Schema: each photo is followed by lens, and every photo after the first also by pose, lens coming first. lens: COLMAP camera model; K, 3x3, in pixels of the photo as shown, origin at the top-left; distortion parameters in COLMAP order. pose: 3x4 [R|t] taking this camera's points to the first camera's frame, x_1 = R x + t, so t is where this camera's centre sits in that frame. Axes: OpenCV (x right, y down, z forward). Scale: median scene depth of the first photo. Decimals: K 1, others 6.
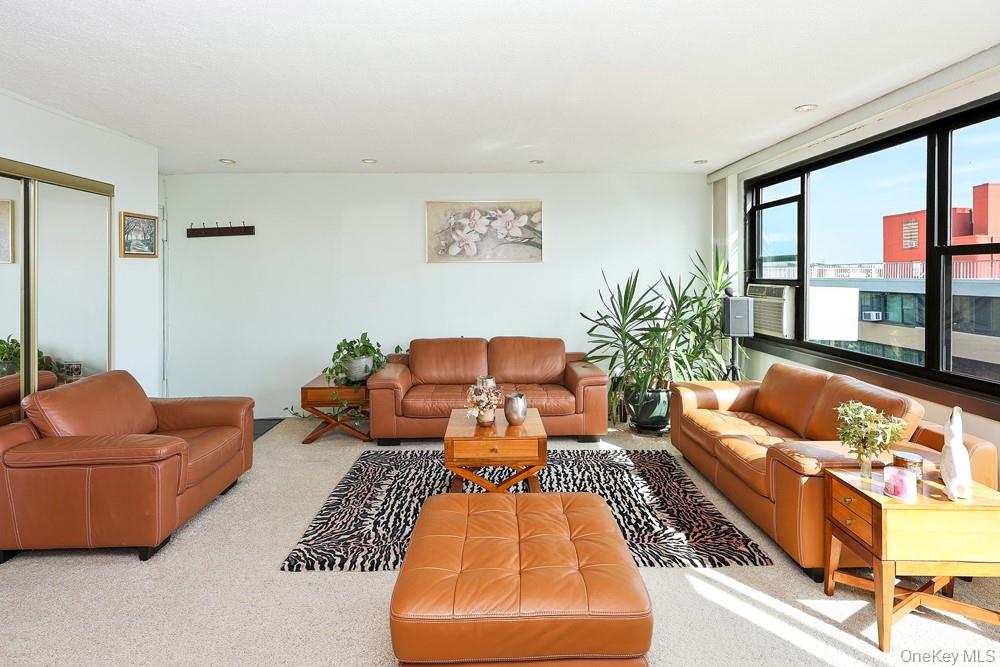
lens RADIAL K [[532.8, 0, 503.1], [0, 532.8, 281.3], [0, 0, 1]] dist [0.000504, 0.000182]
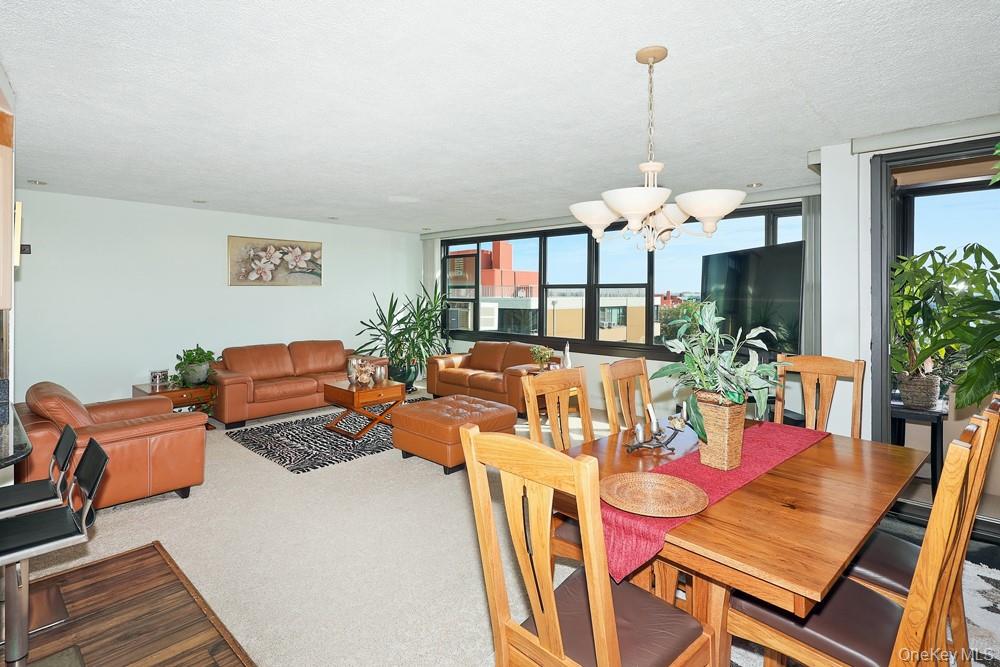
lens RADIAL K [[502.3, 0, 529.8], [0, 502.3, 277.7], [0, 0, 1]] dist [0.032125, 0.000264]
pose [[0.687008, 0.027280, 0.726138, -0.767119], [0.005313, 0.999080, -0.042561, -0.000263], [-0.726631, 0.033097, 0.686230, -0.452248]]
